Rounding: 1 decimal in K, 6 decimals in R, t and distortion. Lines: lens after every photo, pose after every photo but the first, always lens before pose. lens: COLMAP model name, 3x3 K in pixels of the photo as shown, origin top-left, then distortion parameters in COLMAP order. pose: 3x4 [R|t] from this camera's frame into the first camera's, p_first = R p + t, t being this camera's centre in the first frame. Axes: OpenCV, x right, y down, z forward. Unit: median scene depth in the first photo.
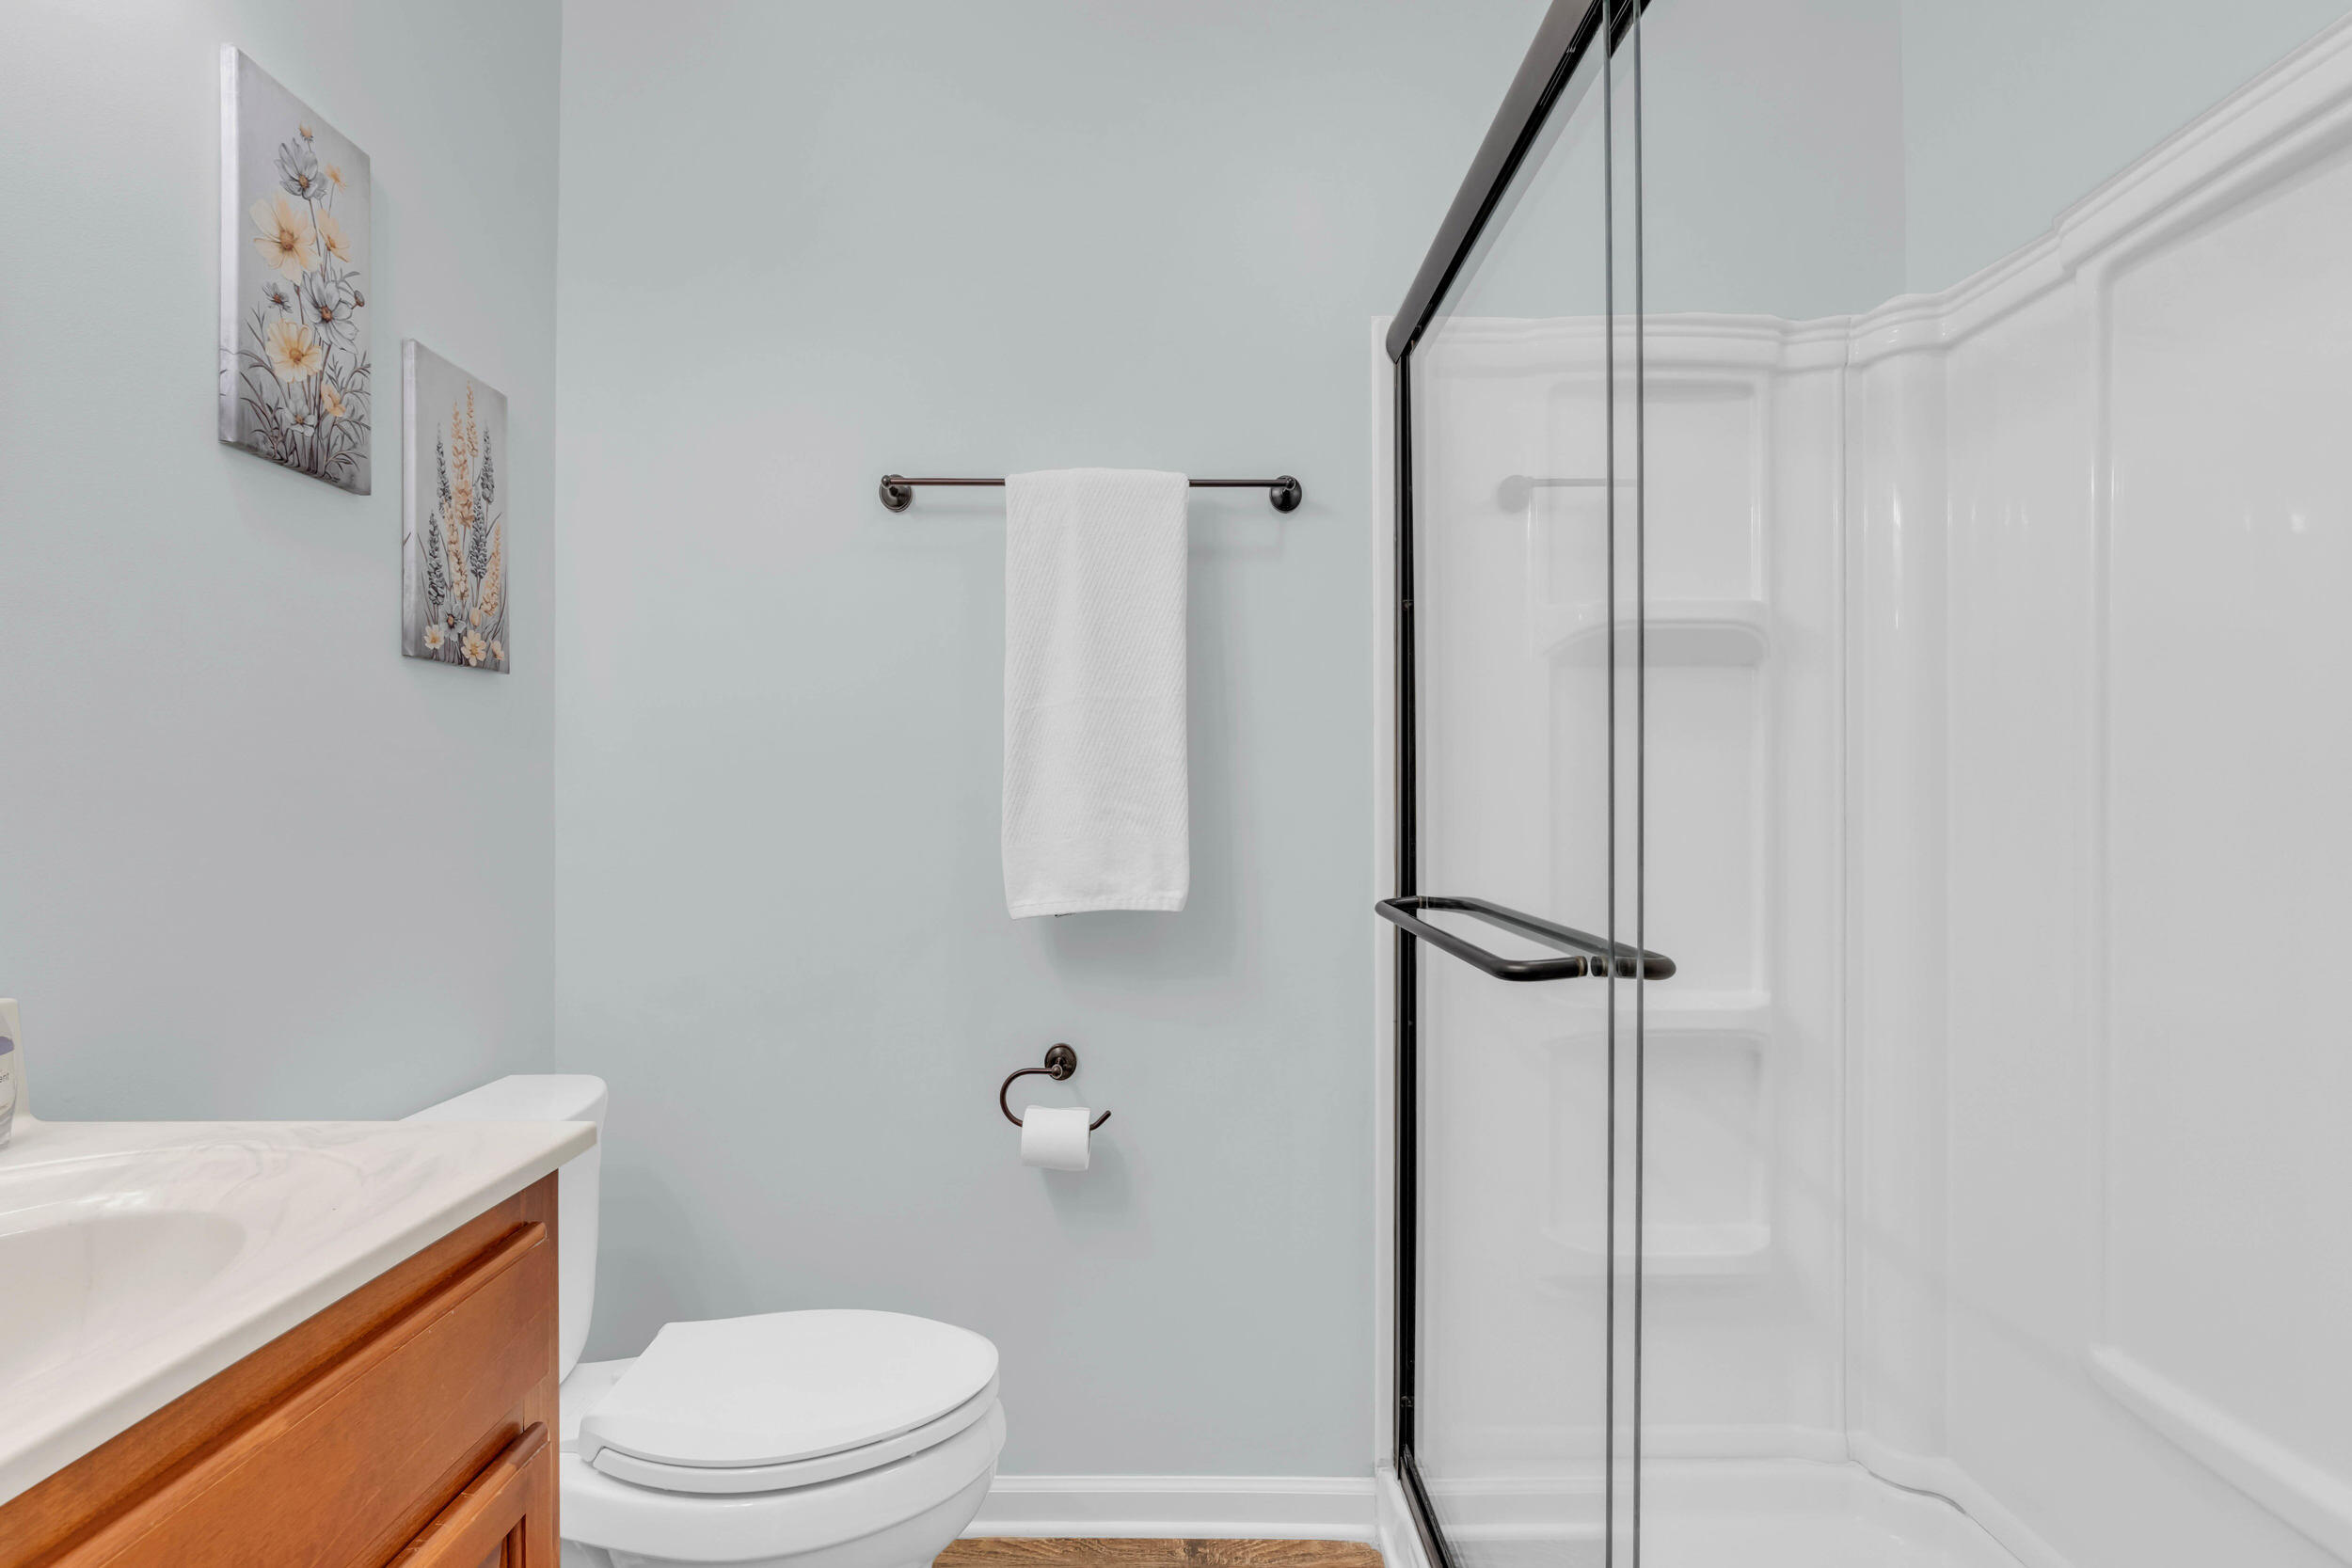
lens RADIAL K [[1798.5, 0, 1180.5], [0, 1798.5, 798.4], [0, 0, 1]] dist [-0.004386, -0.001466]
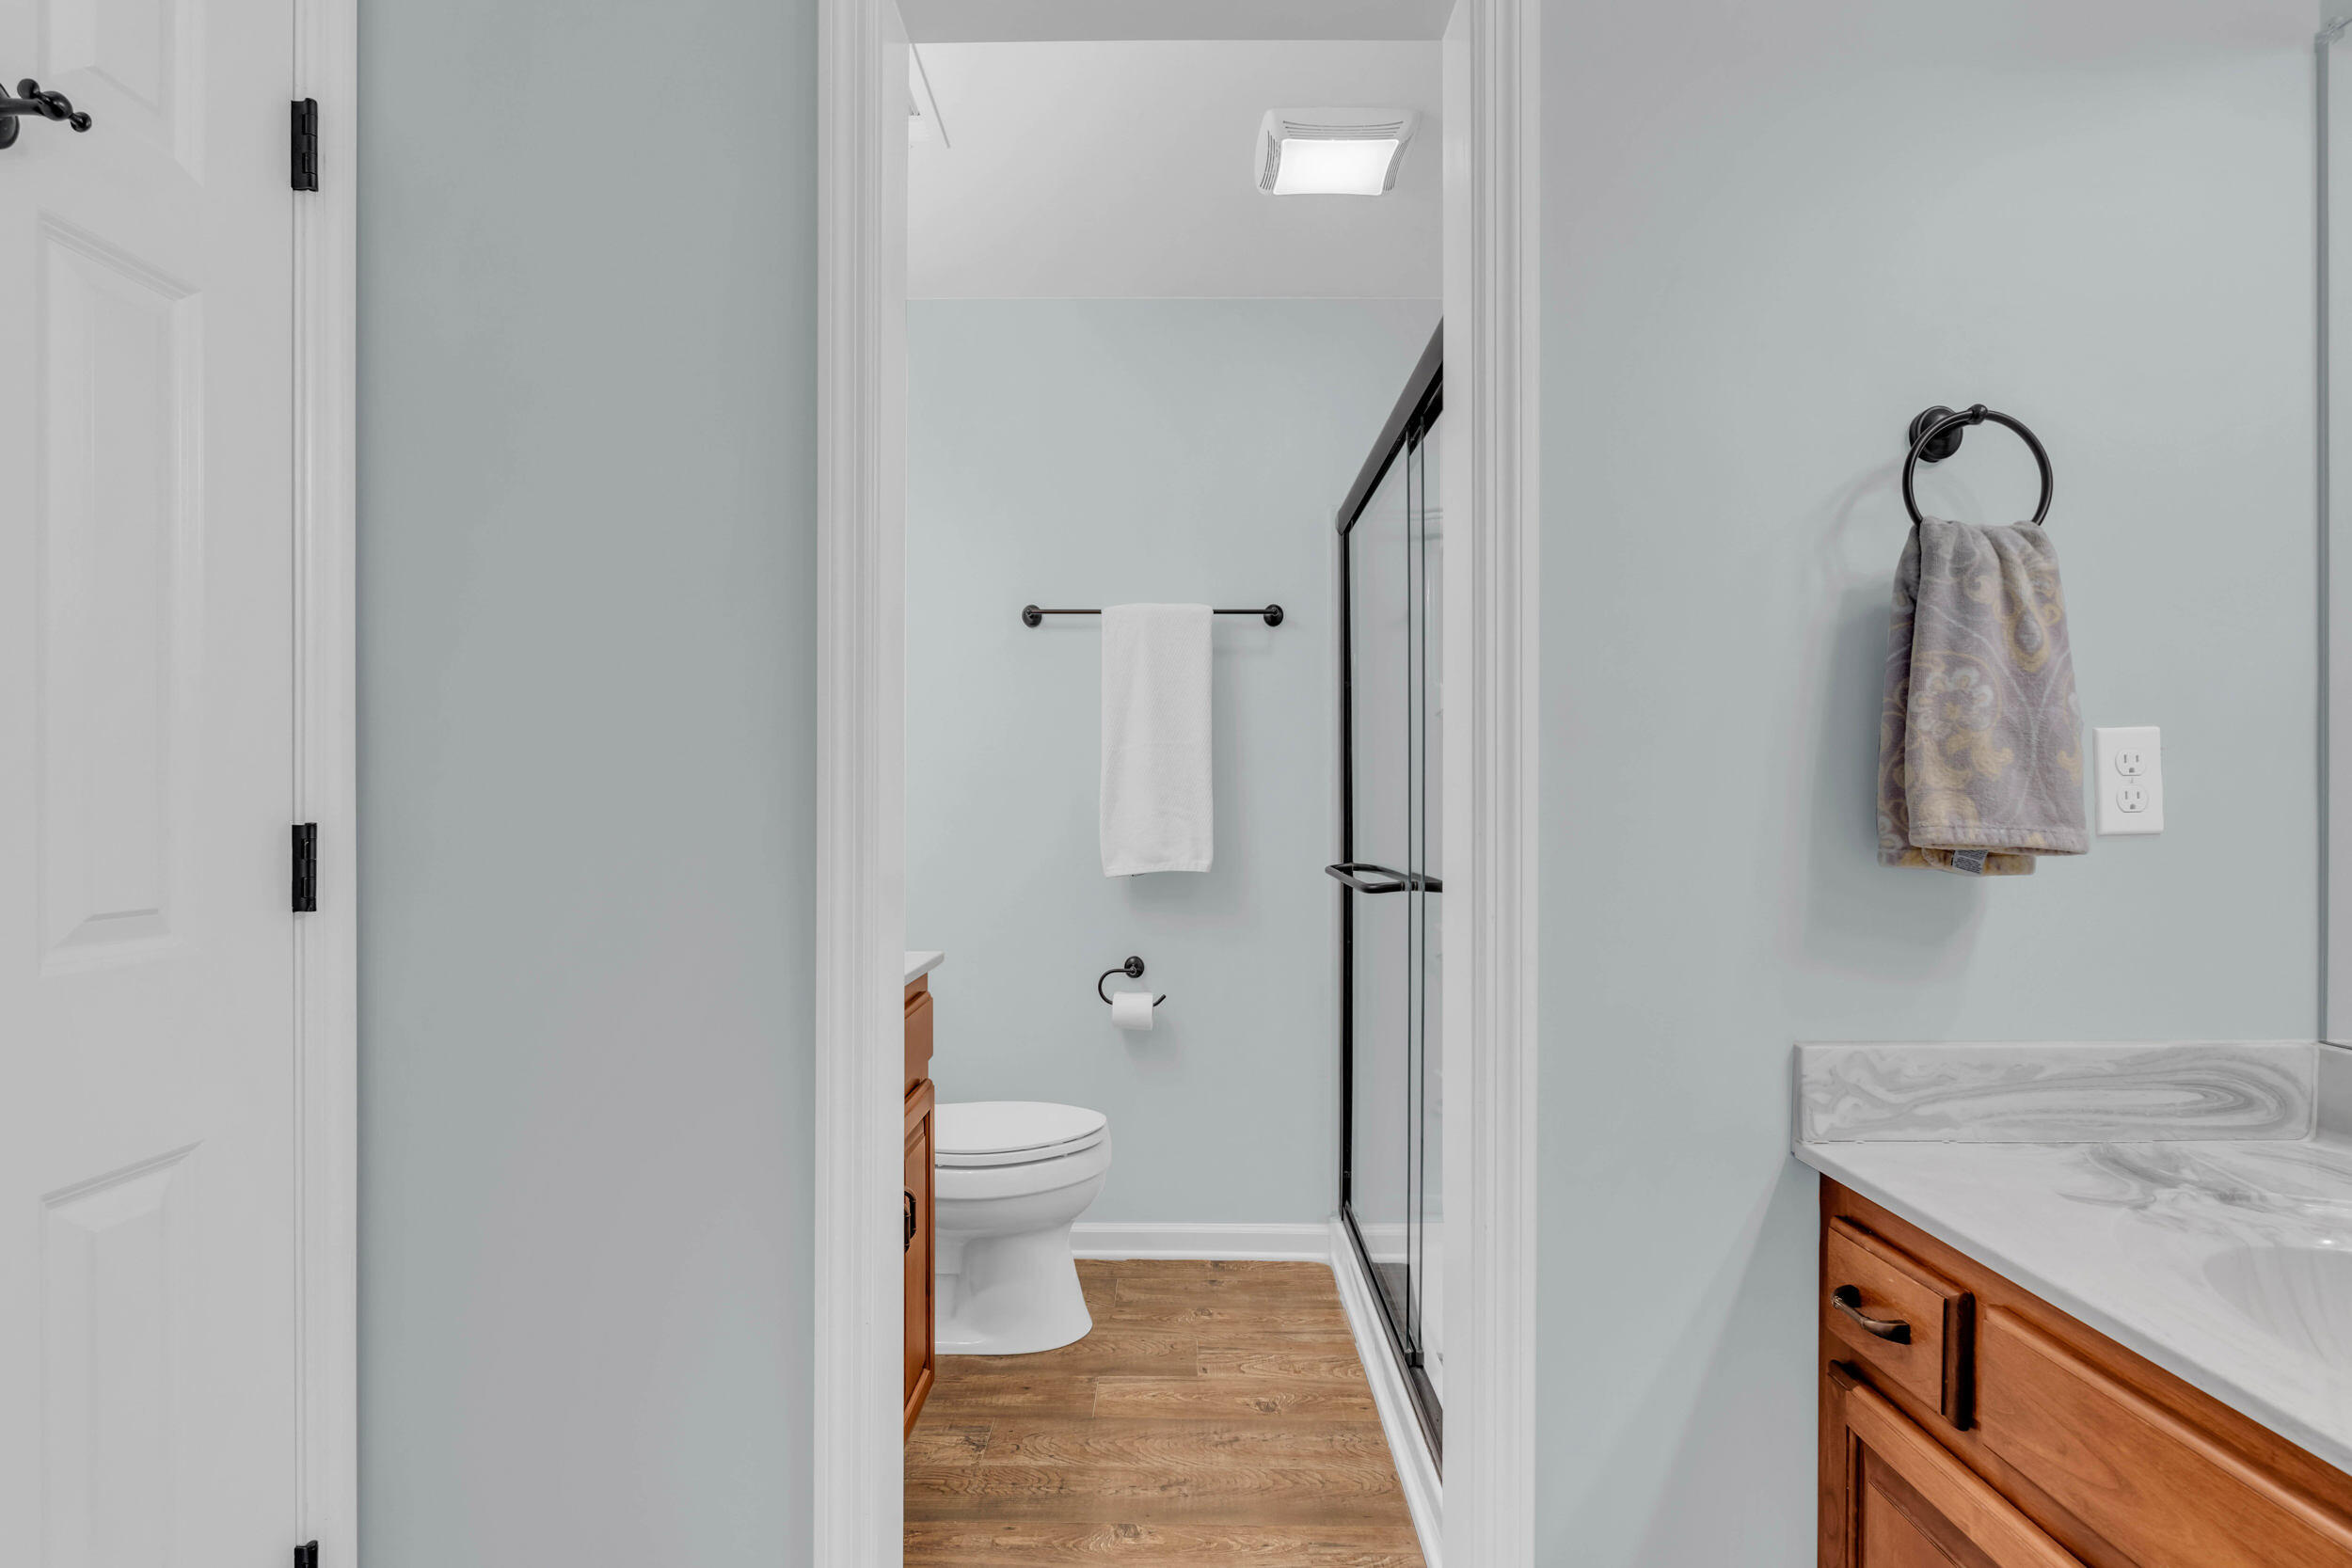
lens RADIAL K [[1798.5, 0, 1160.7], [0, 1798.5, 790.7], [0, 0, 1]] dist [-0.004386, -0.001466]
pose [[0.999717, 0.000165, -0.023790, -0.004401], [-0.000468, 0.999919, -0.012745, 0.008886], [0.023786, 0.012752, 0.999636, -0.639291]]
